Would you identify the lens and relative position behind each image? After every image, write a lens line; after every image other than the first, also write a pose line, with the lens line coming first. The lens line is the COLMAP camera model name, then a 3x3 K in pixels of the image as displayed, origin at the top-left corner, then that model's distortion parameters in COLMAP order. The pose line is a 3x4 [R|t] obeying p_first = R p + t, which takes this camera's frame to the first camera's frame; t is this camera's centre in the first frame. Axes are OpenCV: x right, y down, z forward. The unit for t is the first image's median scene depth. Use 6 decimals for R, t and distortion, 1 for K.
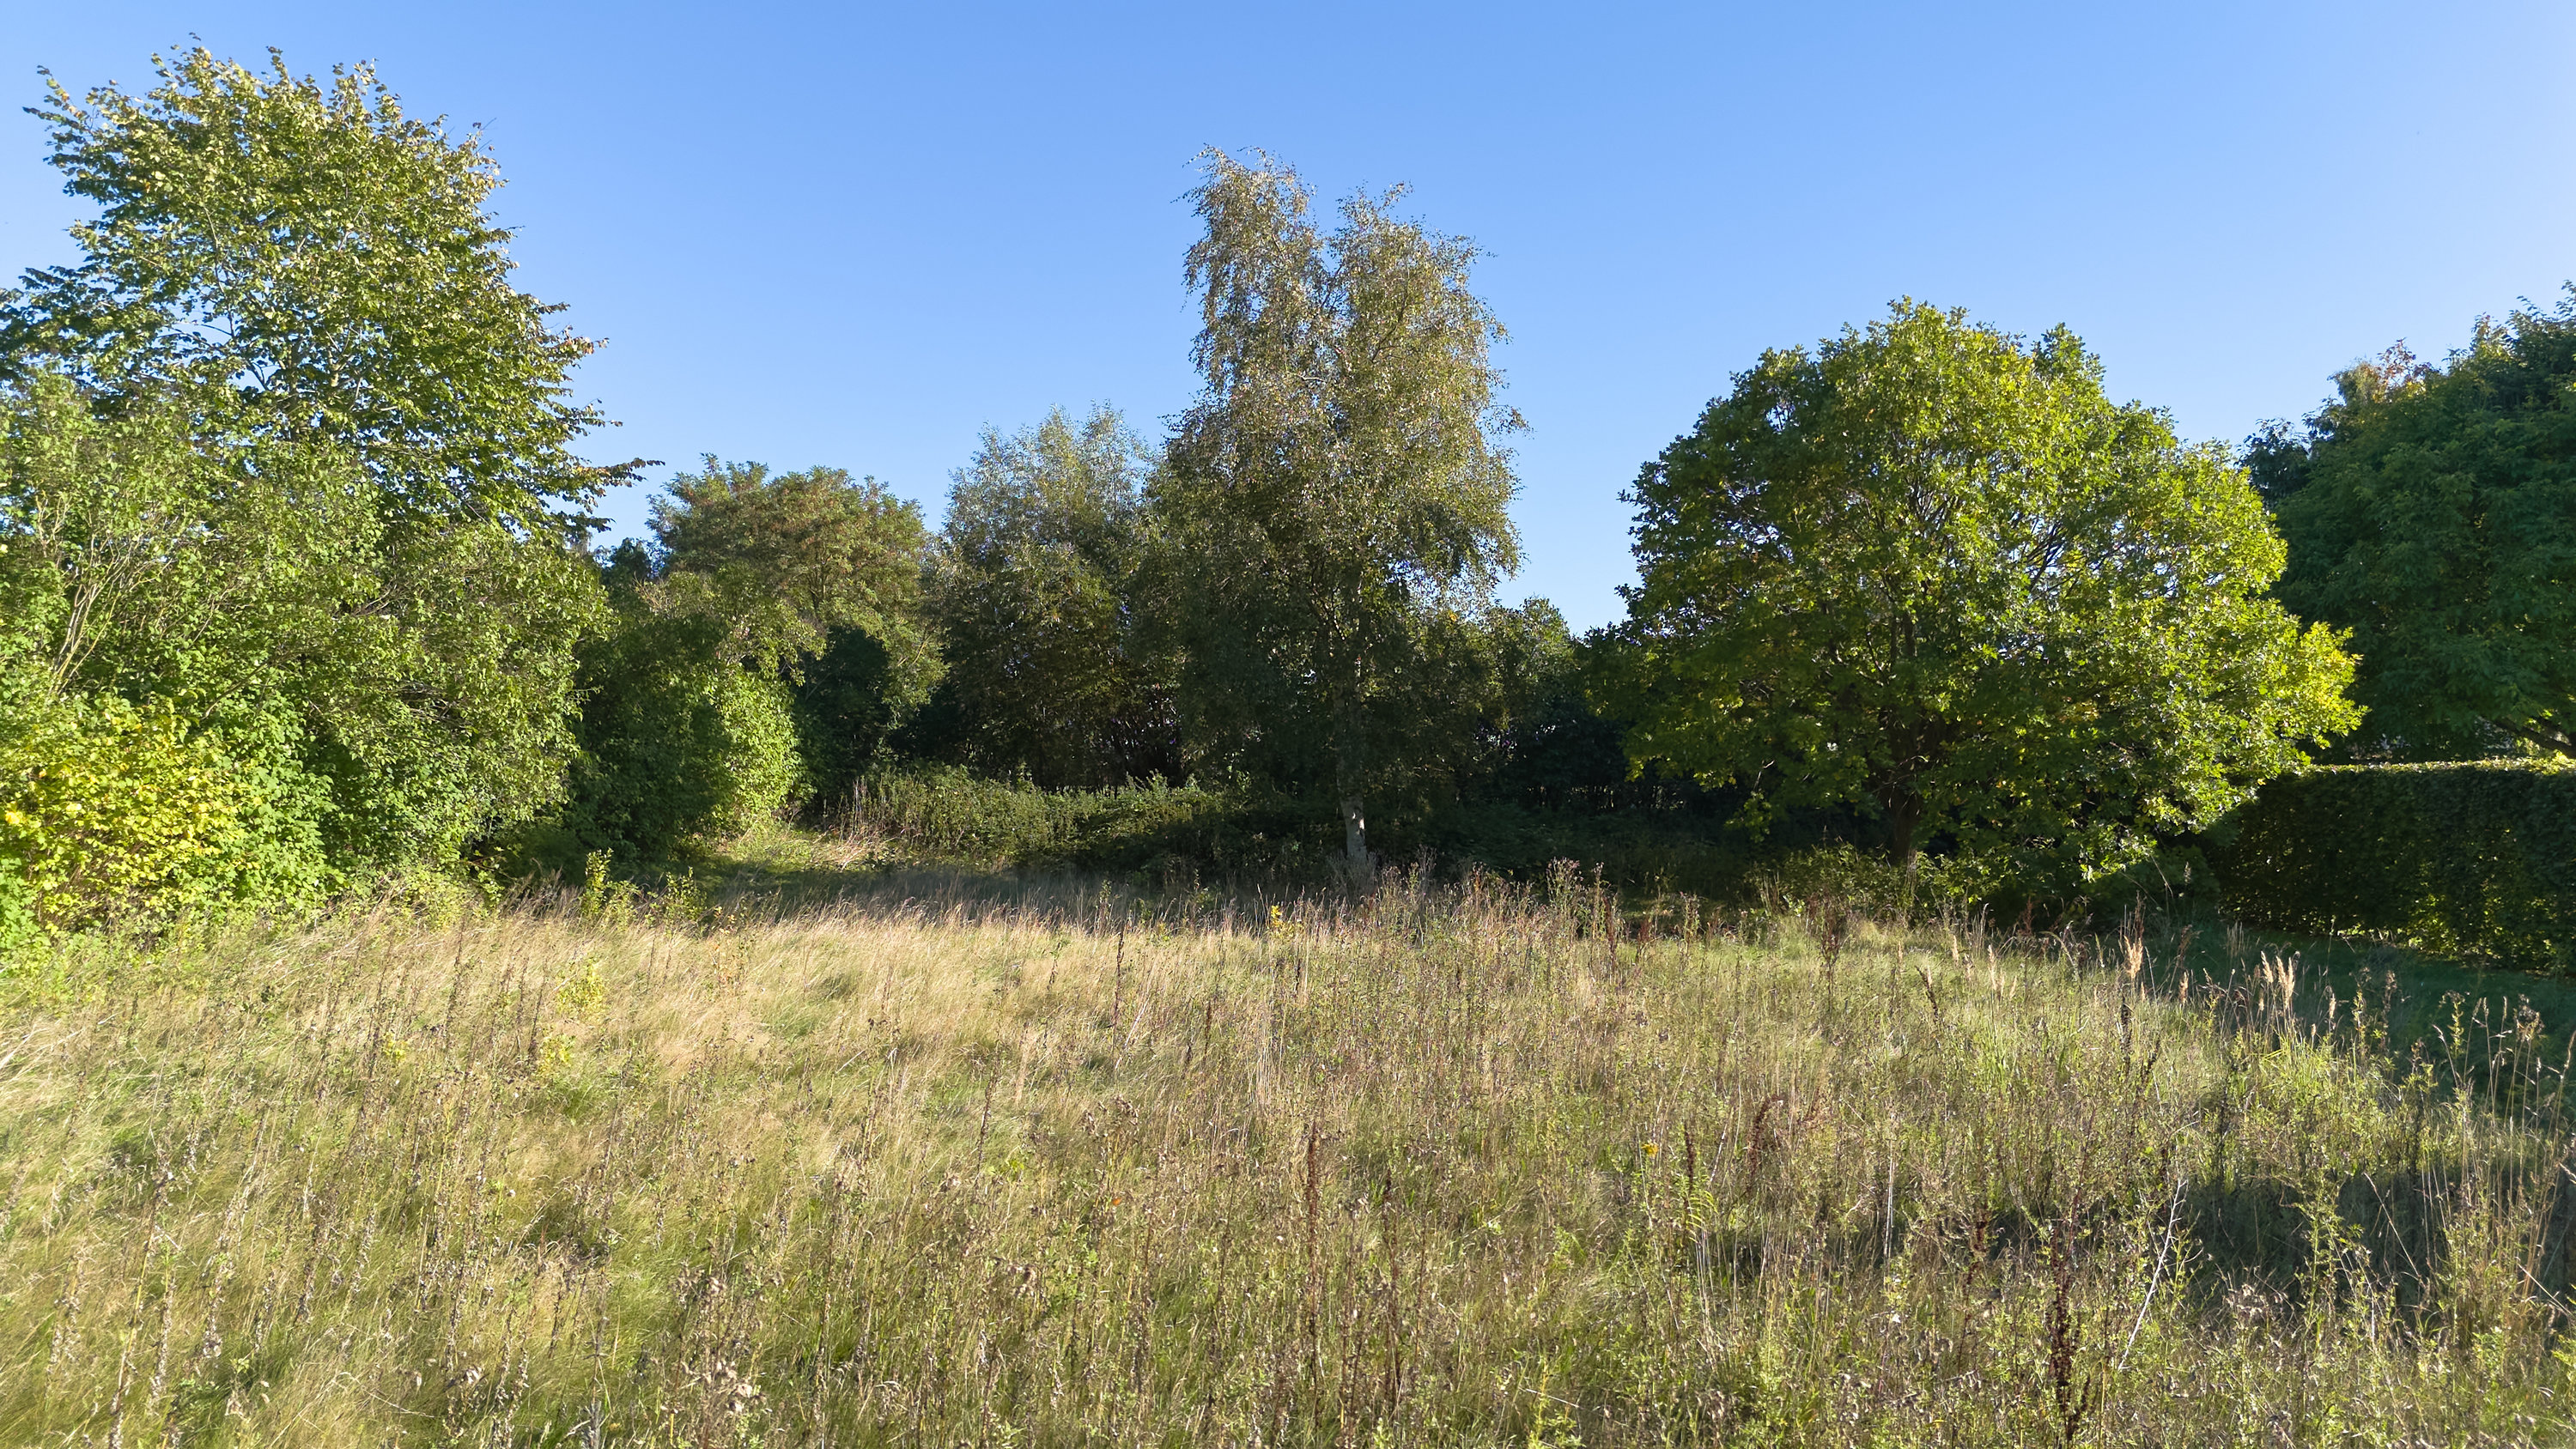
lens RADIAL K [[1799.5, 0, 1257.7], [0, 1799.5, 732.2], [0, 0, 1]] dist [0.021452, 0.002605]
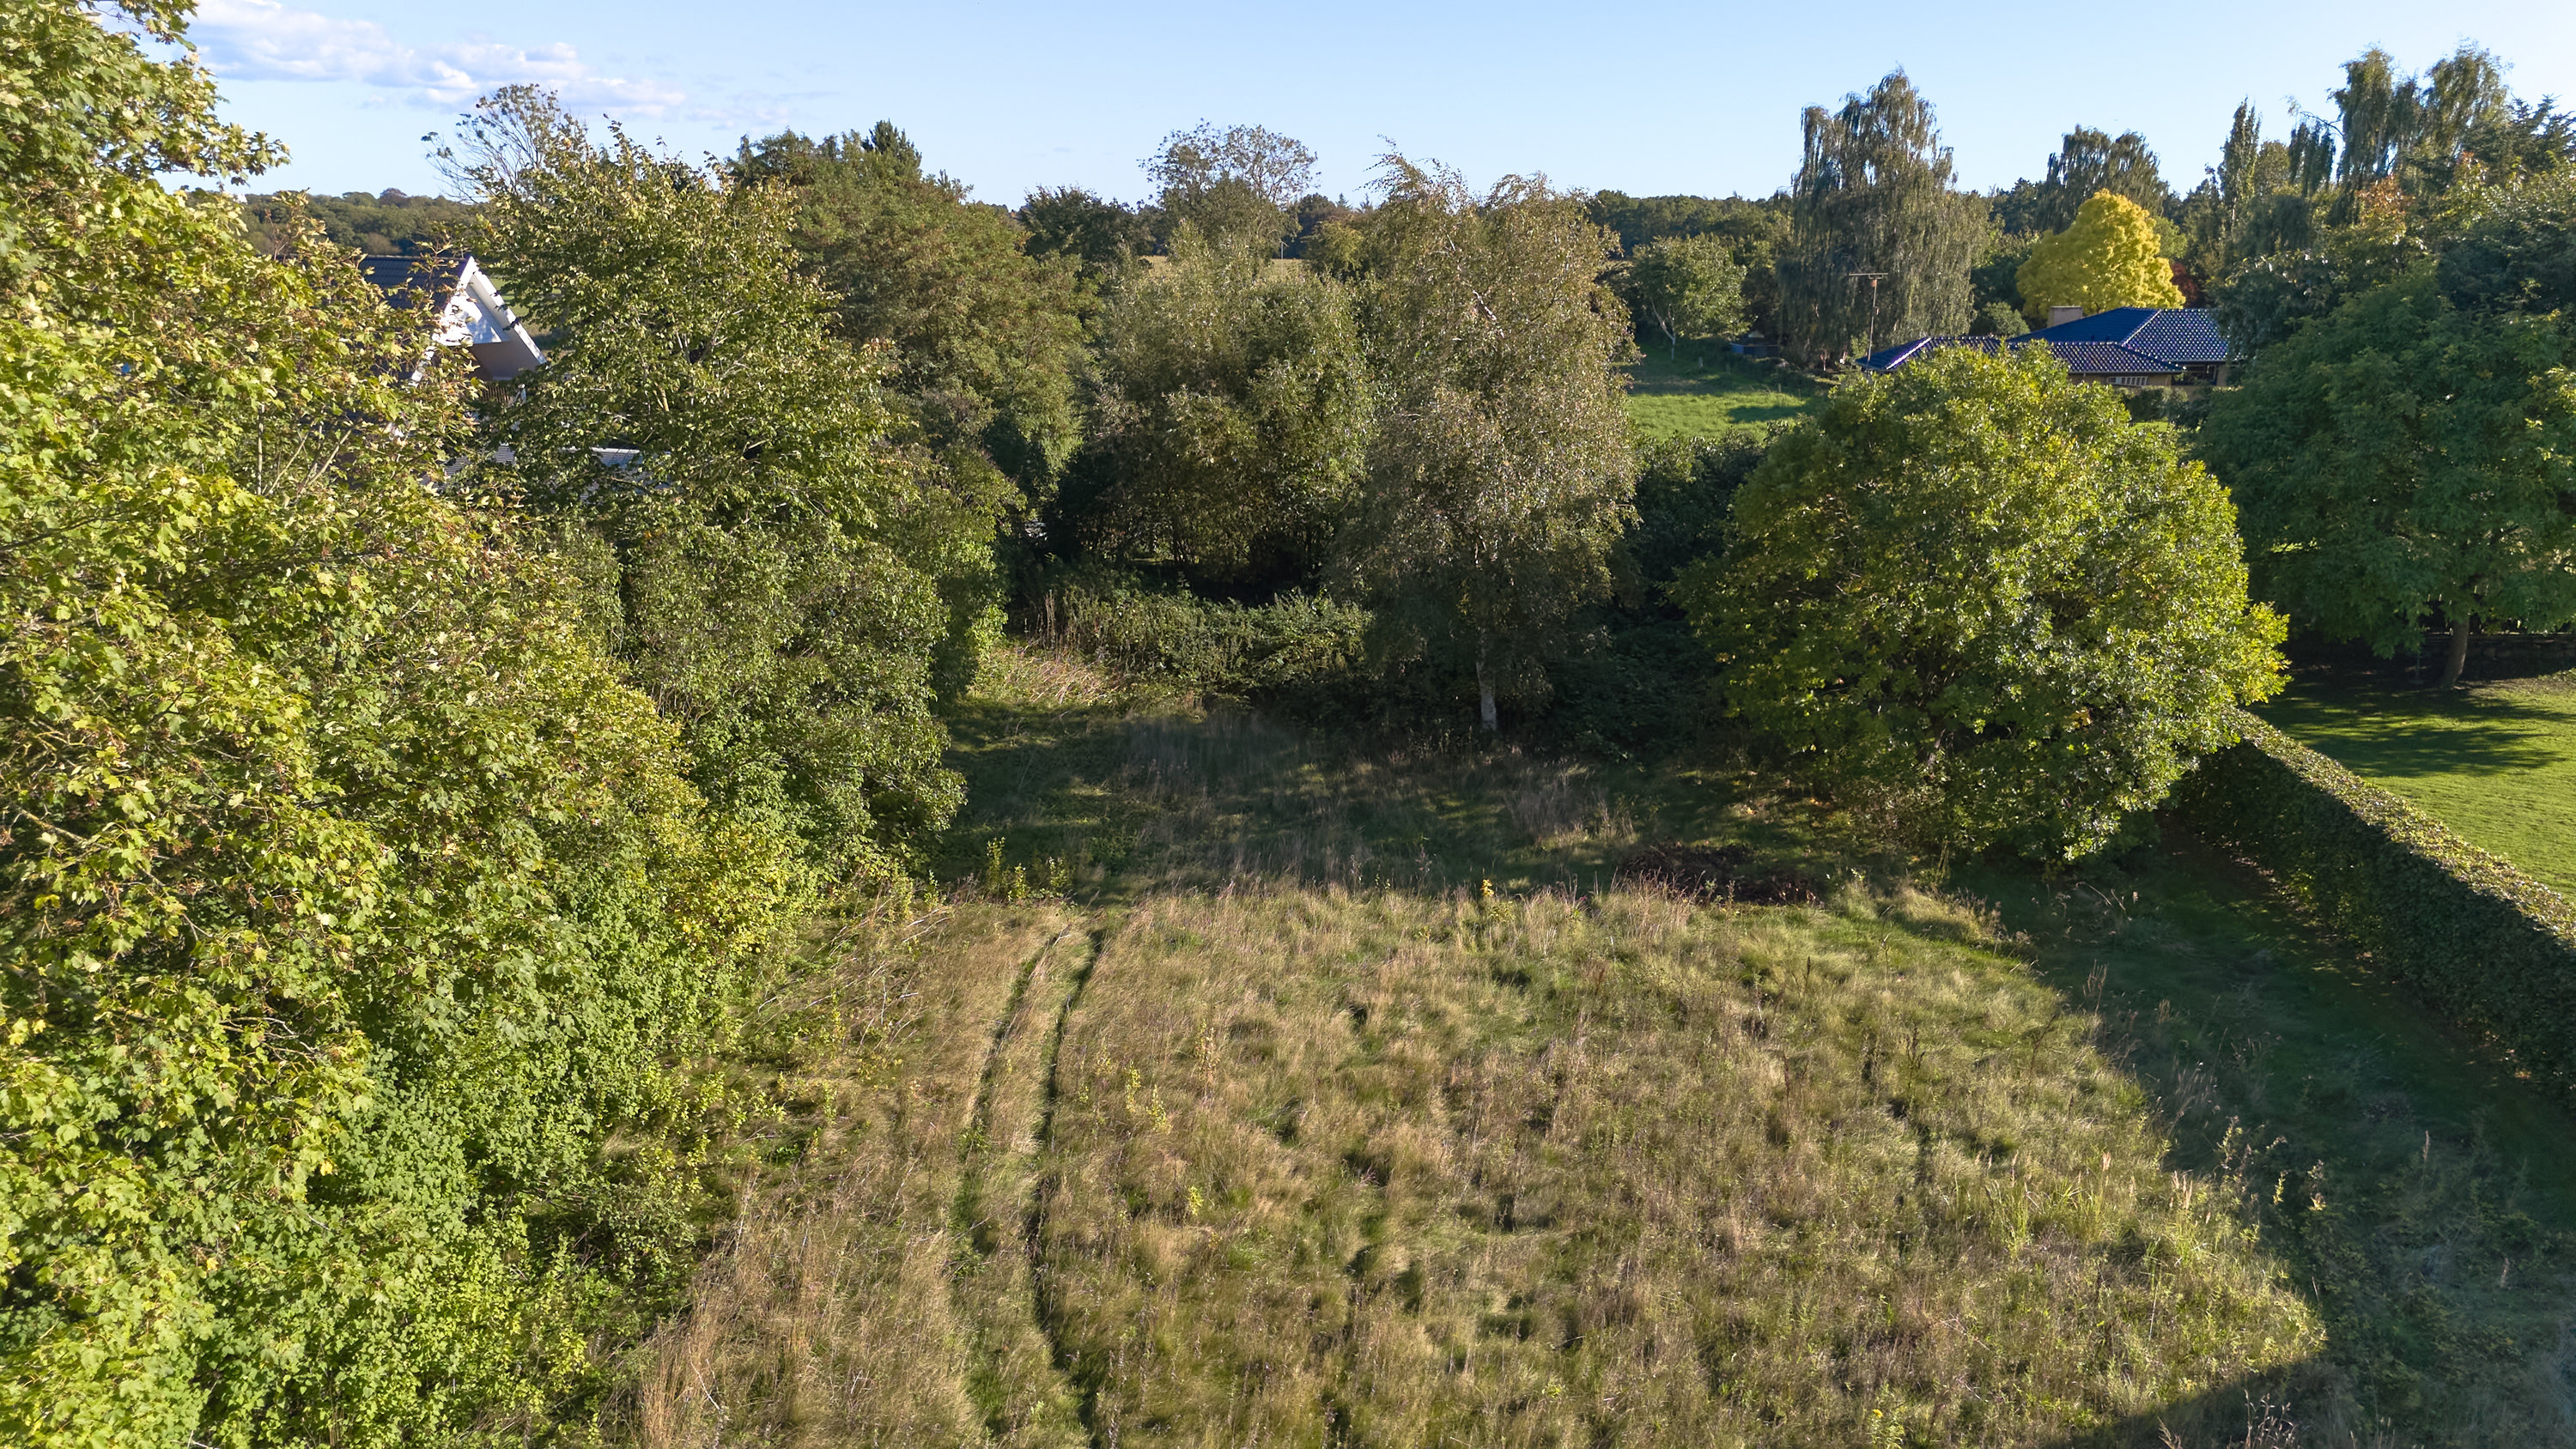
lens RADIAL K [[1797.1, 0, 1273.0], [0, 1797.1, 714.4], [0, 0, 1]] dist [0.083604, -0.087573]
pose [[0.999275, -0.014441, 0.035230, -0.175588], [0.003501, 0.956211, 0.292658, -0.372916], [-0.037913, -0.292323, 0.955568, -0.251500]]
